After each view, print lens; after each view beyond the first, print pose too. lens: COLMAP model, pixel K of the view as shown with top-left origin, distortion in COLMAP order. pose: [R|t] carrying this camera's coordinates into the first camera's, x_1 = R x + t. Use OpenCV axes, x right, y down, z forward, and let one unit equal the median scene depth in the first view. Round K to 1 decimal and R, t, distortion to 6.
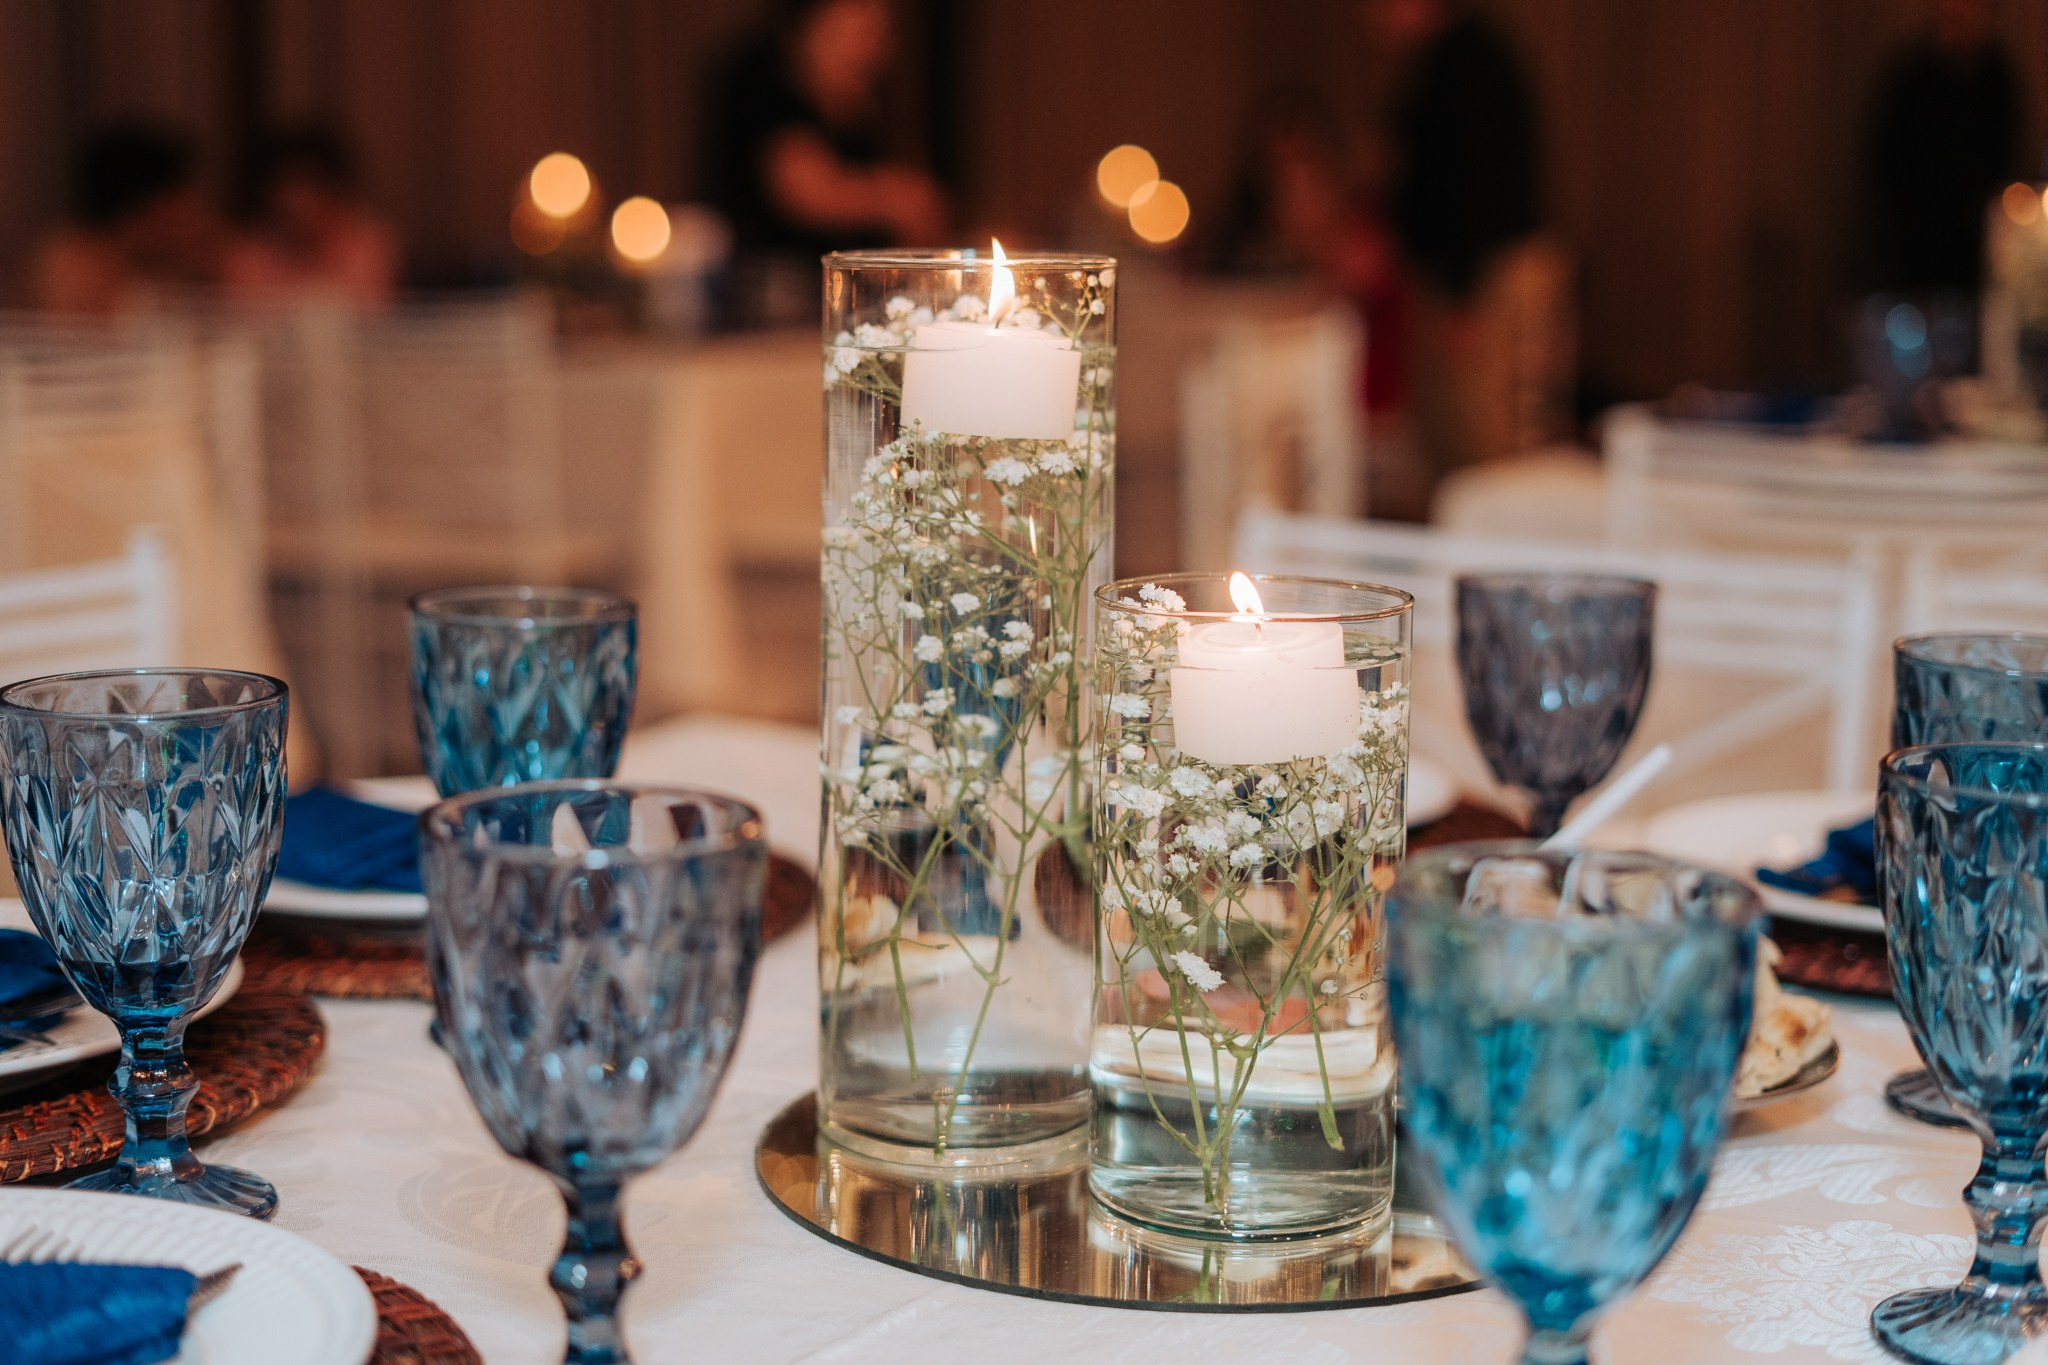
lens RADIAL K [[3197.6, 0, 1024.0], [0, 3197.6, 682.5], [0, 0, 1]] dist [-0.043640, 0.119599]
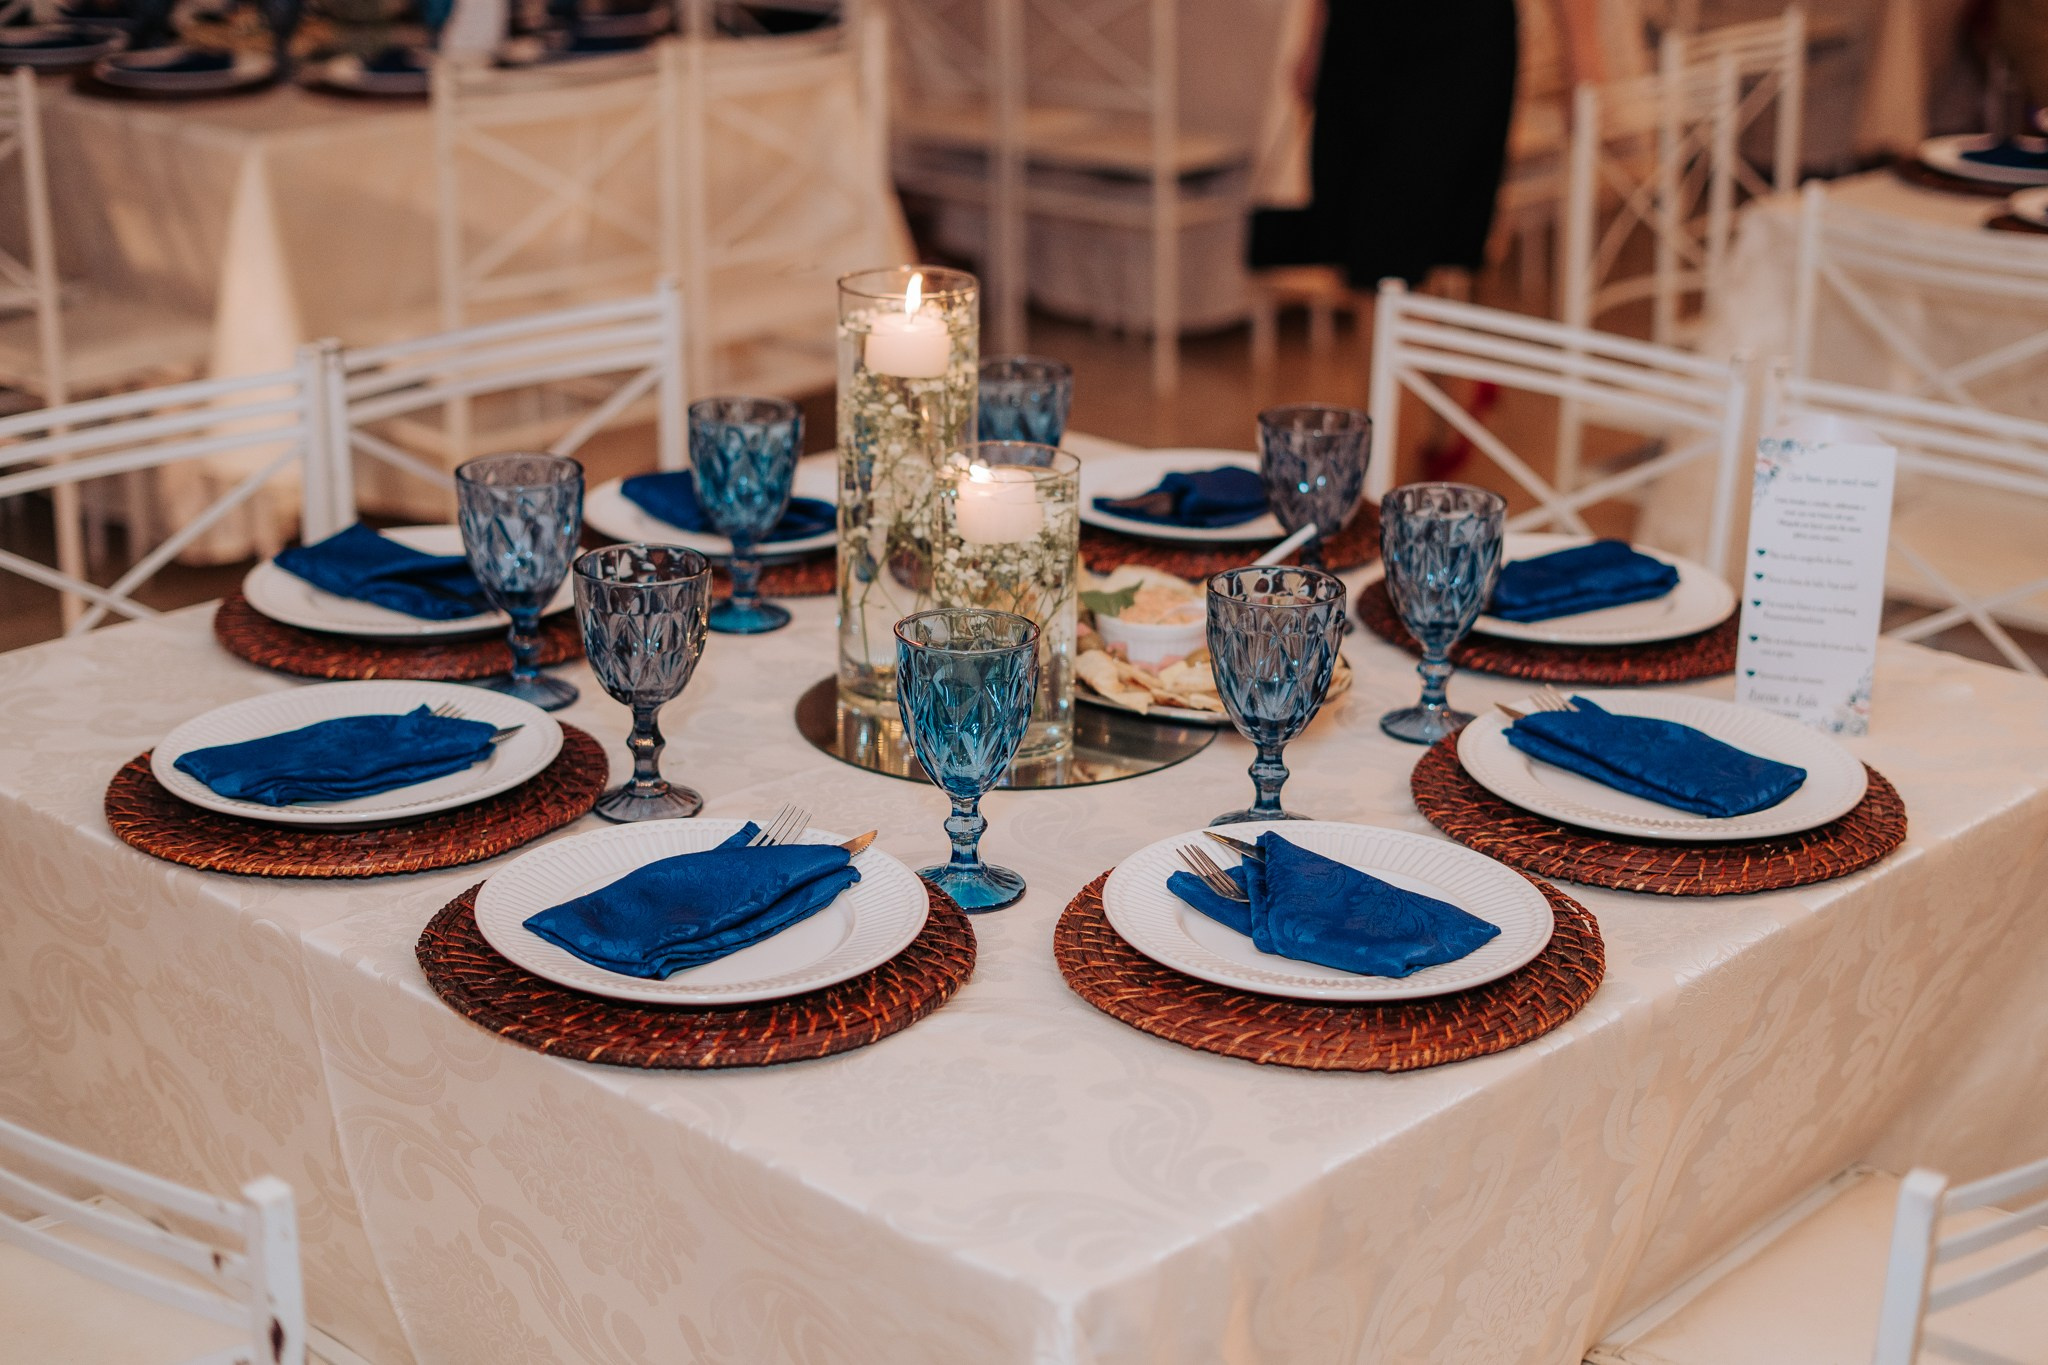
lens RADIAL K [[3197.6, 0, 1024.0], [0, 3197.6, 682.5], [0, 0, 1]] dist [-0.043640, 0.119599]
pose [[0.965969, 0.090281, -0.242391, 0.602017], [-0.050572, 0.984943, 0.165317, -0.230839], [0.253666, -0.147433, 0.955990, -1.043121]]
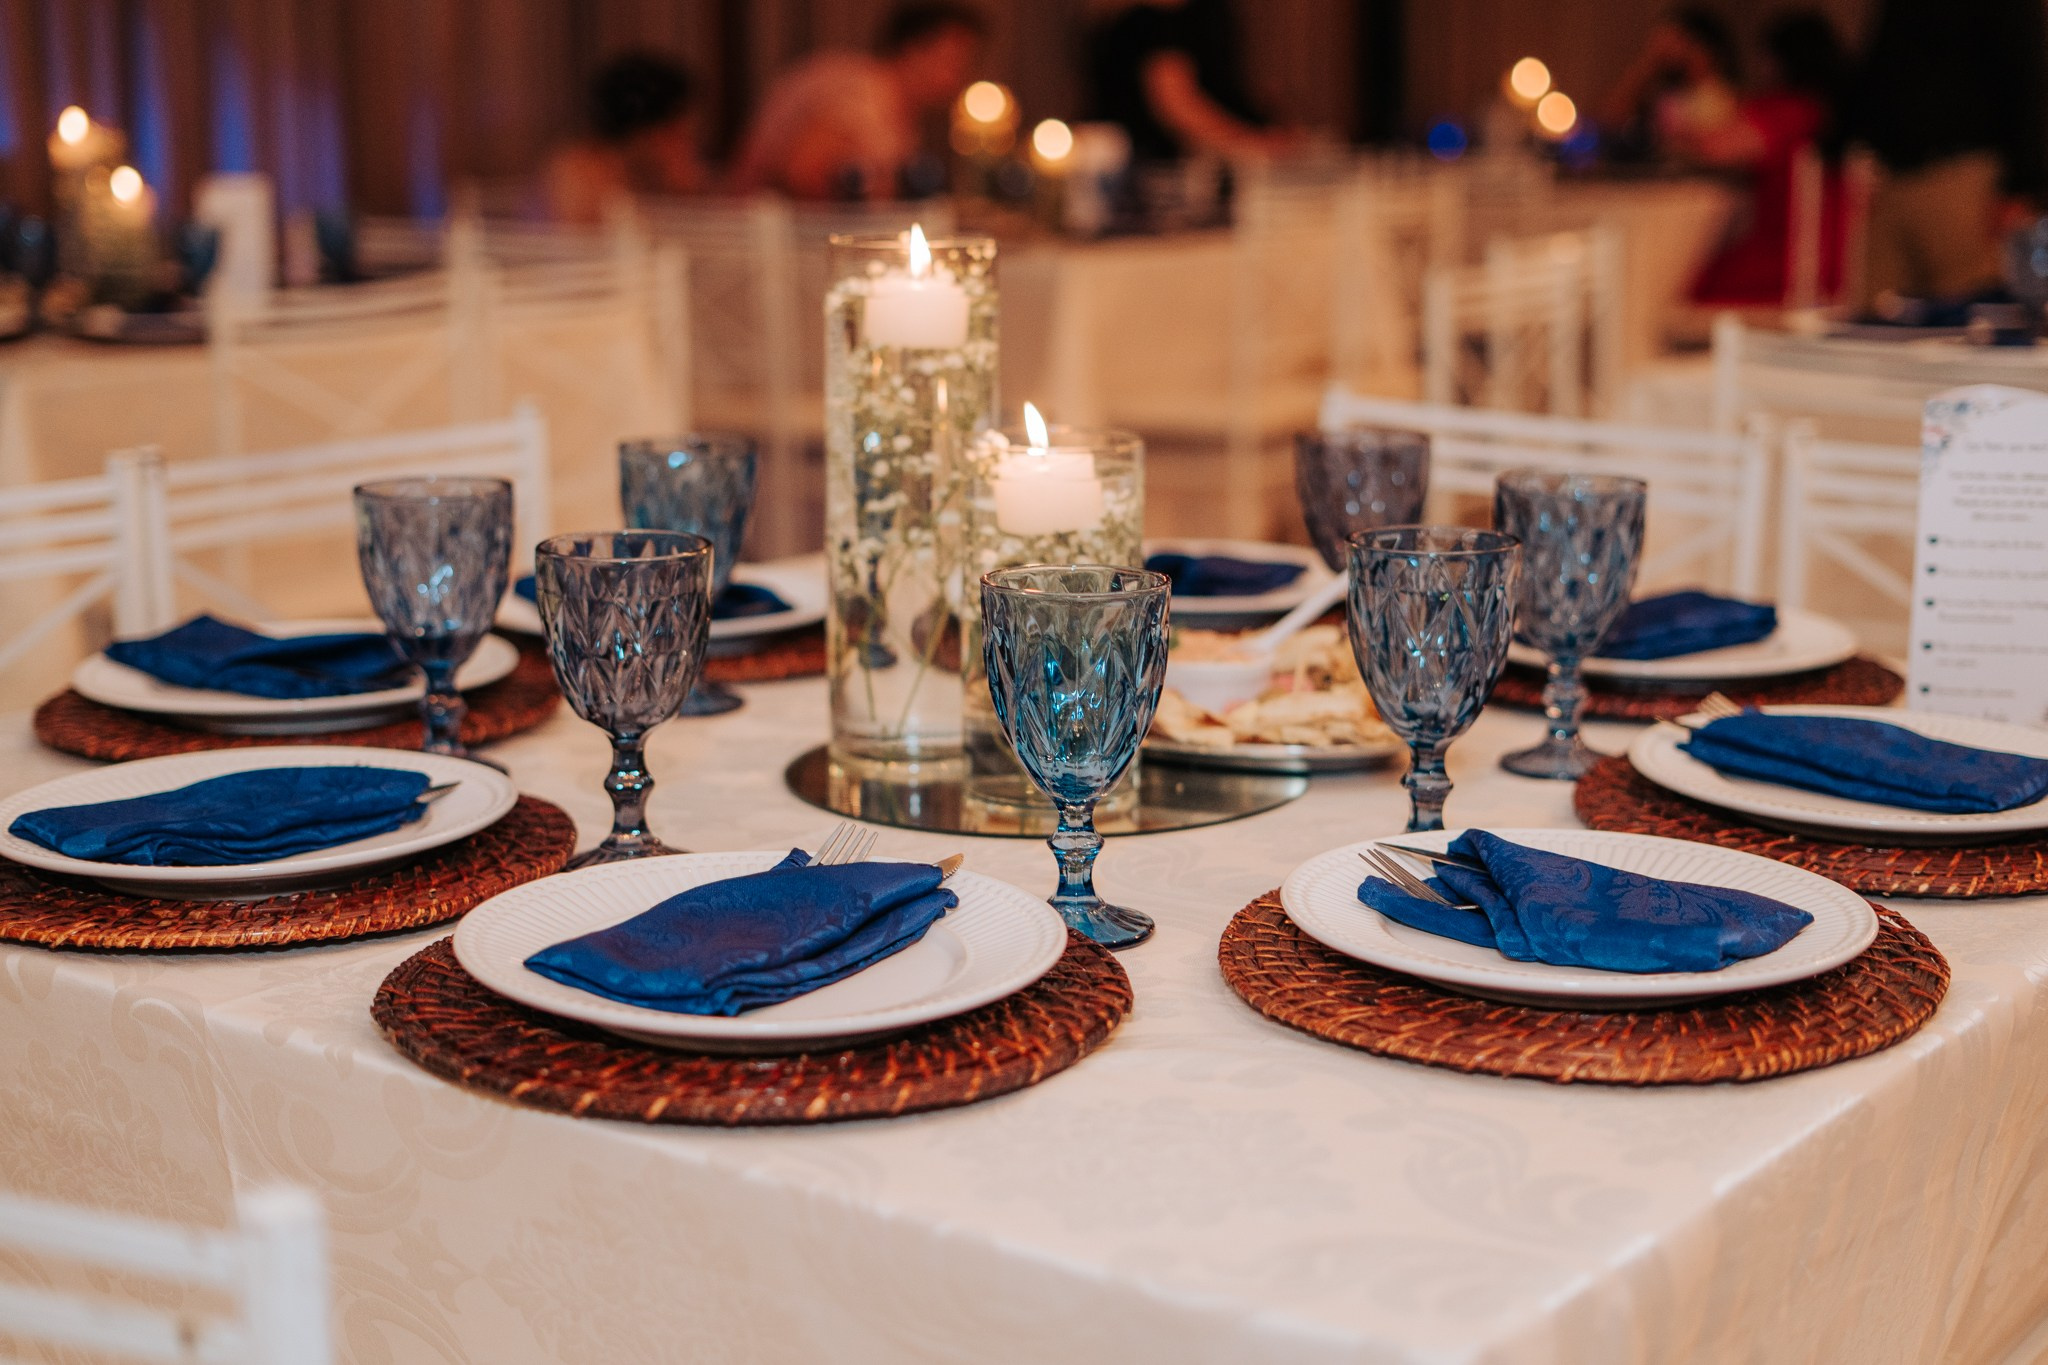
lens RADIAL K [[3083.0, 0, 1024.0], [0, 3083.0, 682.5], [0, 0, 1]] dist [-0.036610, 0.008151]
pose [[0.987479, 0.023336, -0.156015, 0.313062], [-0.017082, 0.999001, 0.041305, 0.034802], [0.156823, -0.038123, 0.986891, -0.640291]]
